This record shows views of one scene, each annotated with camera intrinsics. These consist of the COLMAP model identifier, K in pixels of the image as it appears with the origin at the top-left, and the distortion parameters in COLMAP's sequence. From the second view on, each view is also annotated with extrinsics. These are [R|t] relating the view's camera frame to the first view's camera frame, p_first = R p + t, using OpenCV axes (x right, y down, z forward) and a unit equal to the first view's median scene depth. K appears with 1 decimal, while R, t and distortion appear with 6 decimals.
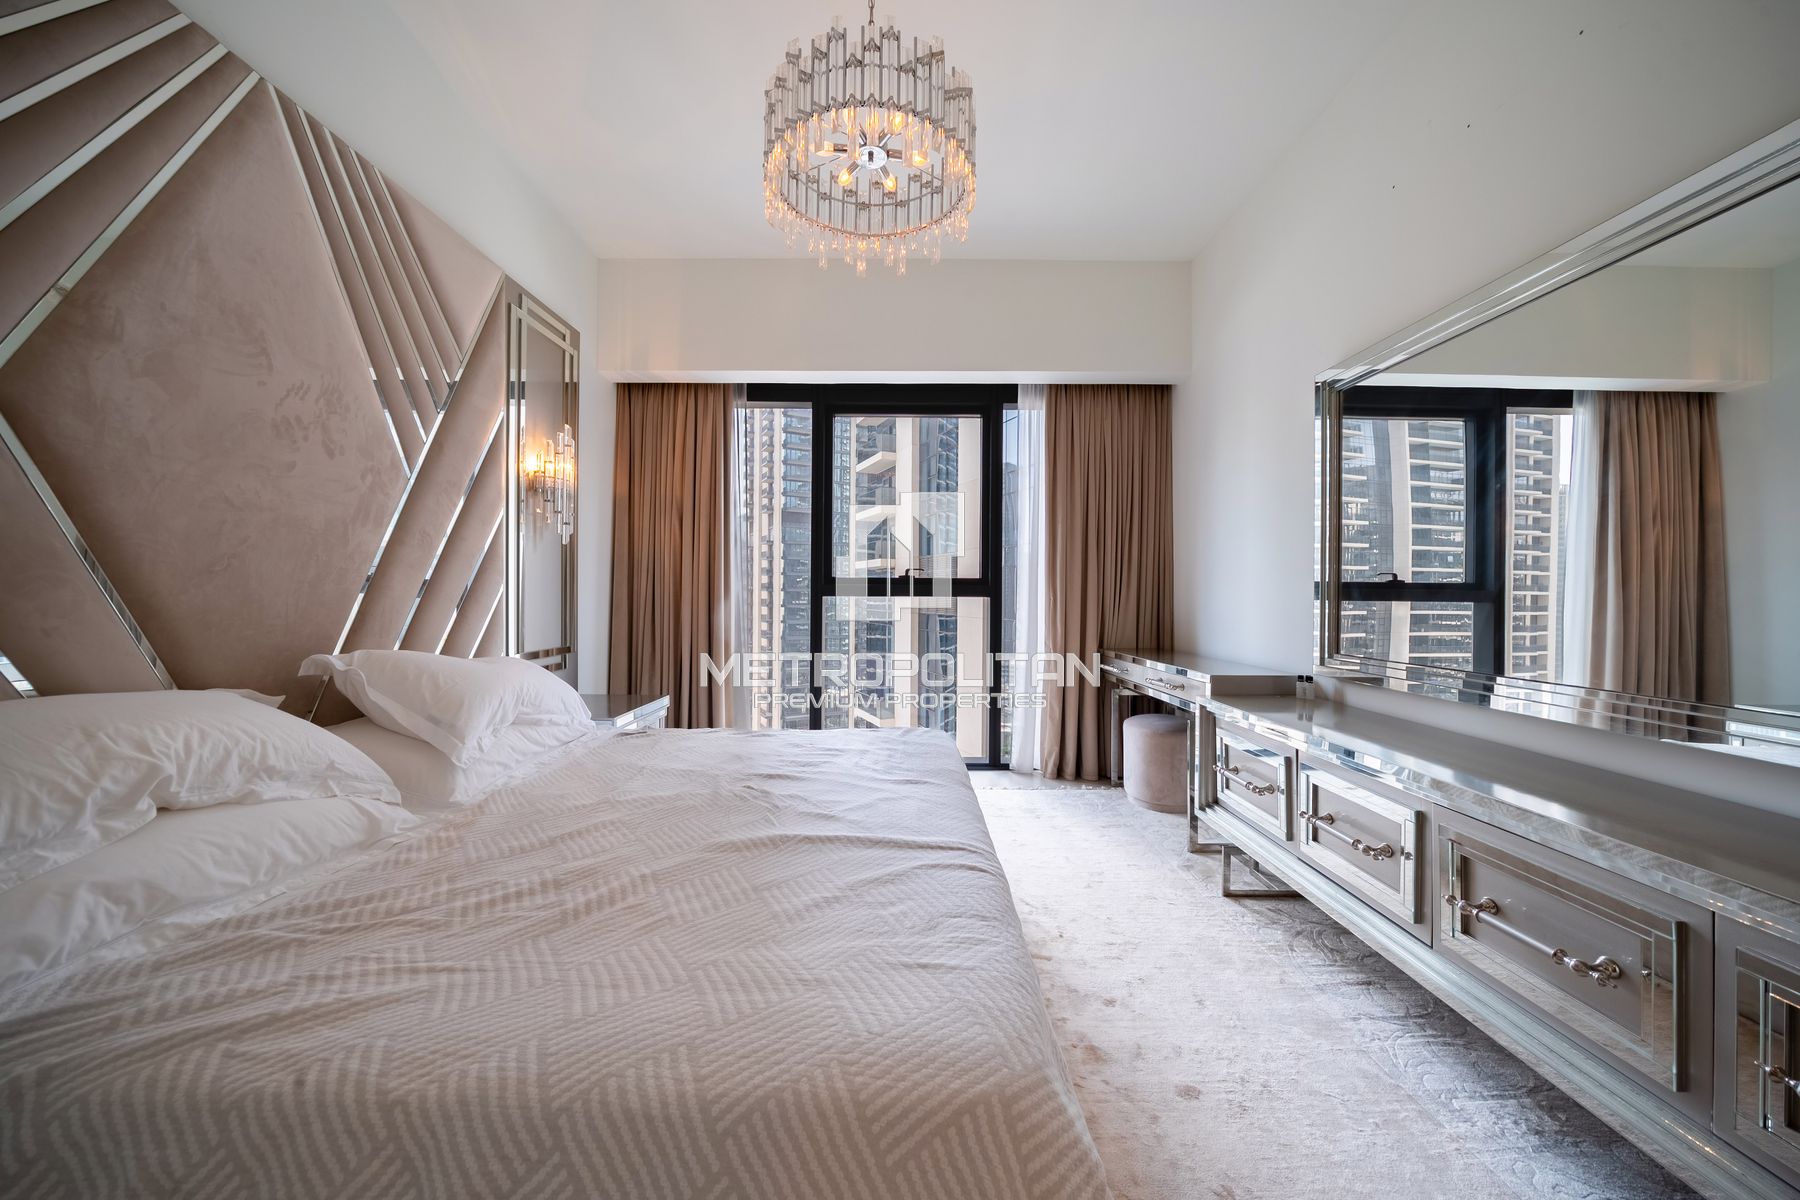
lens RADIAL K [[620.1, 0, 902.4], [0, 620.1, 594.2], [0, 0, 1]] dist [-0.002617, -0.000259]
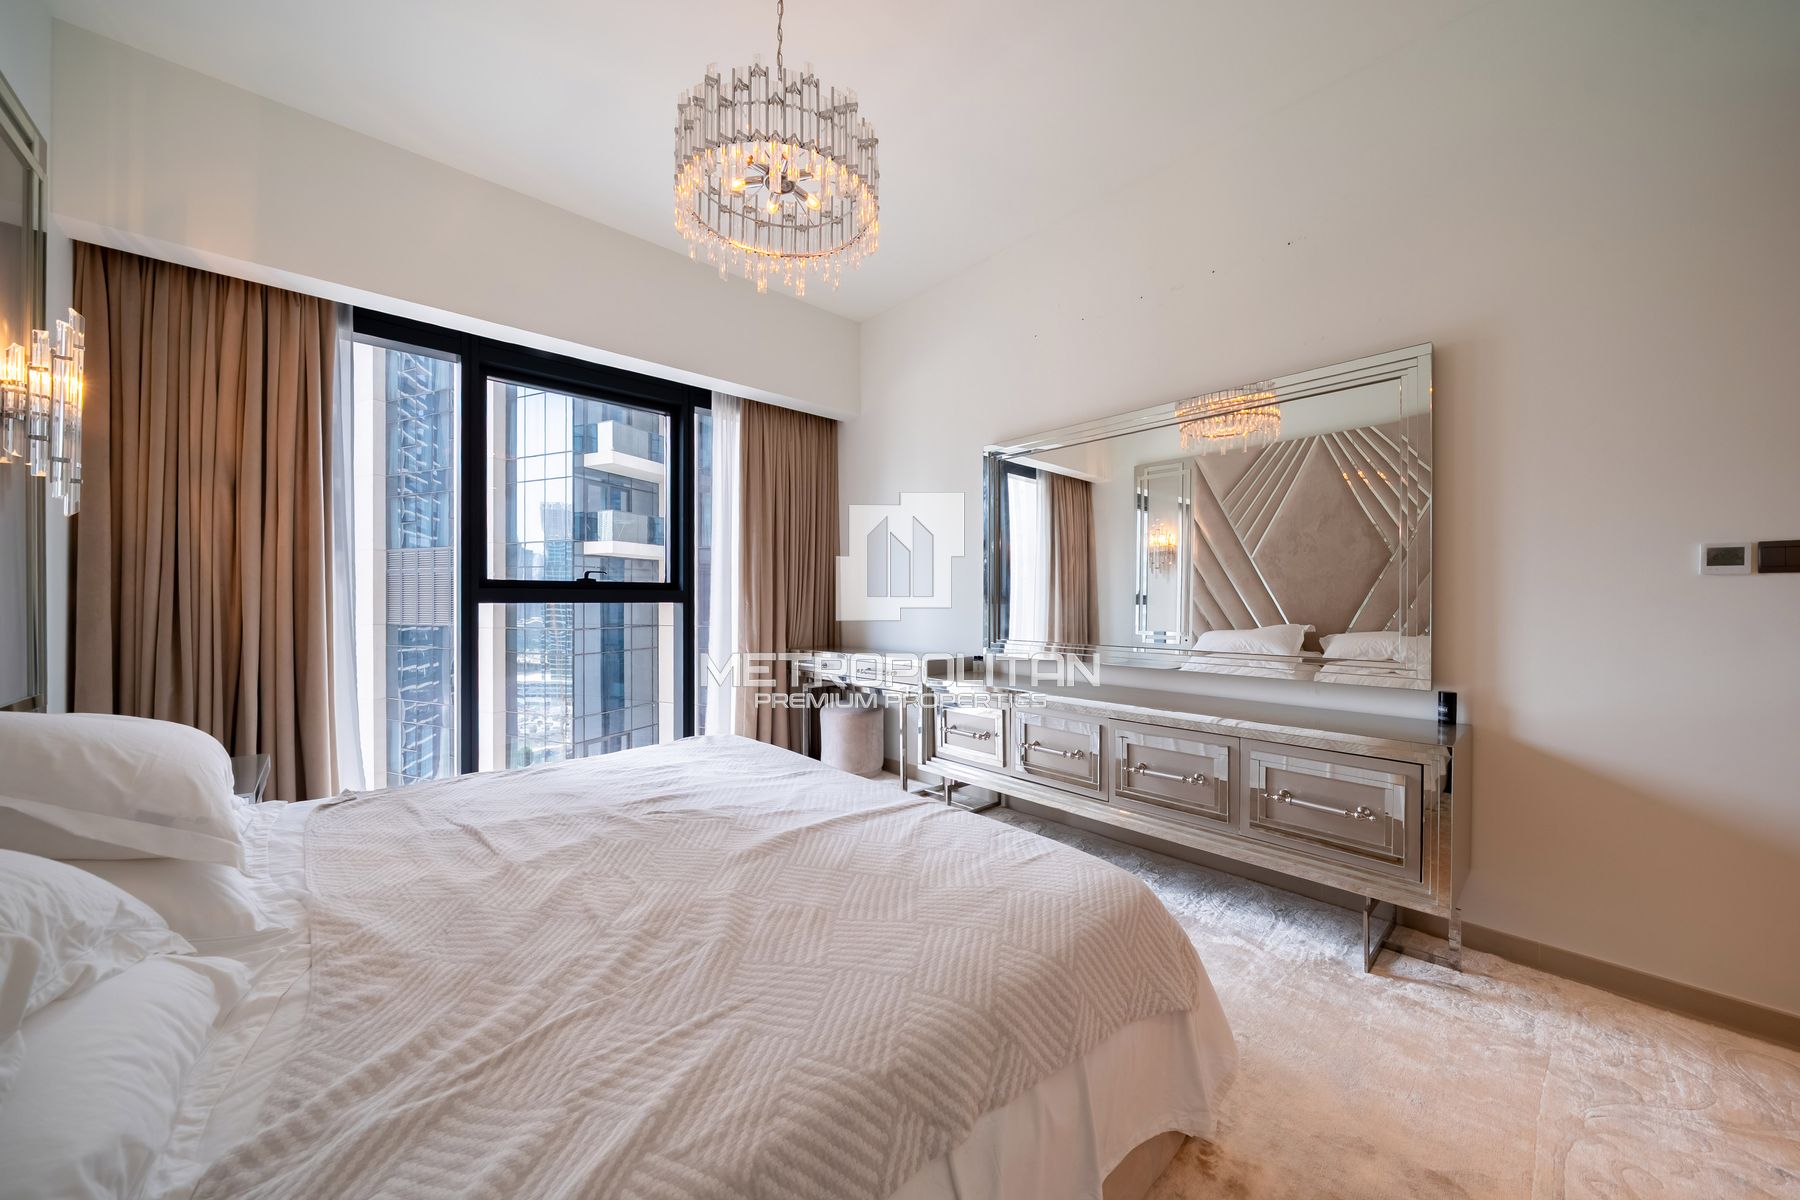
lens RADIAL K [[634.0, 0, 905.9], [0, 634.0, 597.9], [0, 0, 1]] dist [-0.001330, -0.000145]
pose [[0.732649, -0.004915, 0.680589, -0.553649], [0.005264, 0.999985, 0.001555, -0.003199], [-0.680587, 0.002443, 0.732664, 0.061169]]
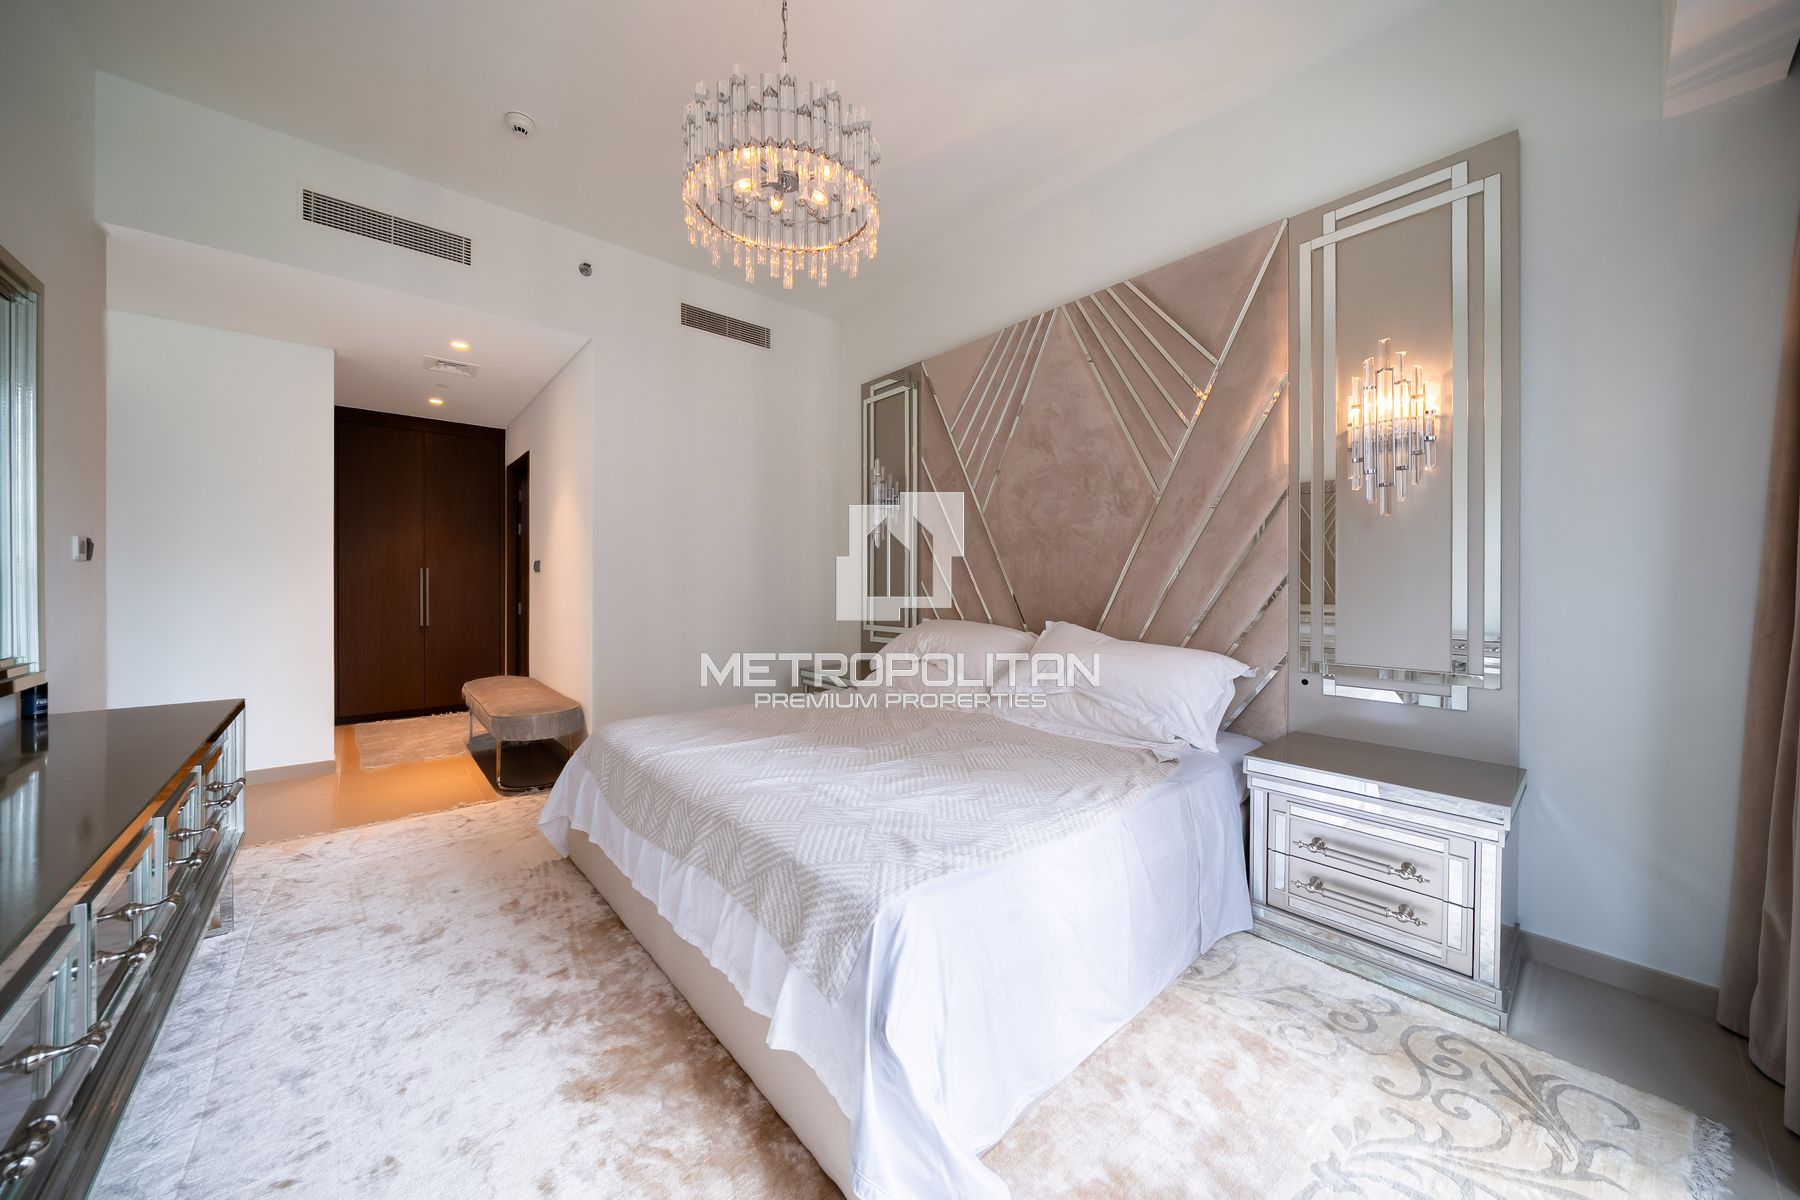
lens RADIAL K [[621.6, 0, 902.7], [0, 621.6, 587.3], [0, 0, 1]] dist [-0.003391, -0.000108]
pose [[-0.749826, -0.005101, -0.661616, 0.447526], [-0.009000, 0.999956, 0.002489, 0.001668], [0.661574, 0.007821, -0.749839, 1.725236]]
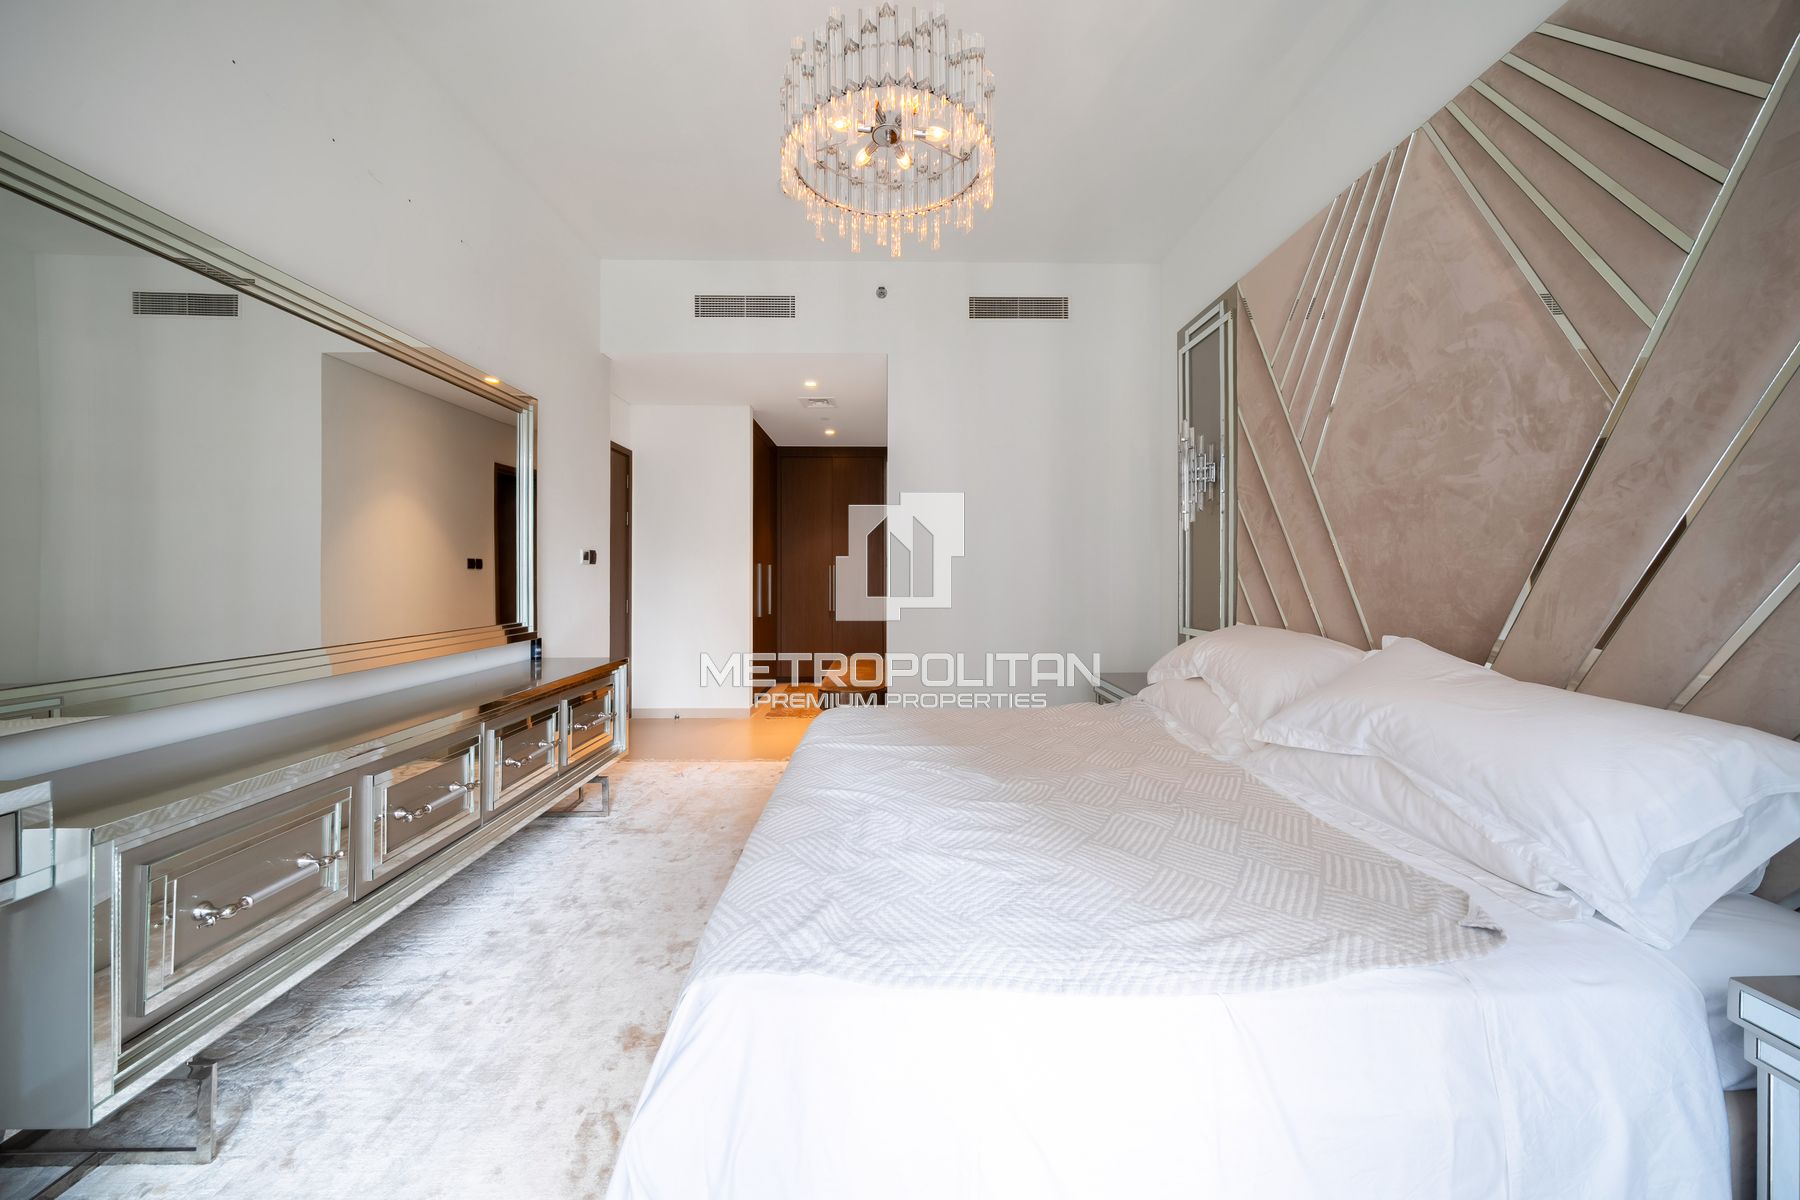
lens RADIAL K [[623.2, 0, 902.2], [0, 623.2, 573.5], [0, 0, 1]] dist [-0.001920, -0.000119]
pose [[-0.999720, -0.005240, -0.023075, -0.049282], [-0.005189, 0.999984, -0.002283, -0.003906], [0.023086, -0.002162, -0.999731, 1.751756]]
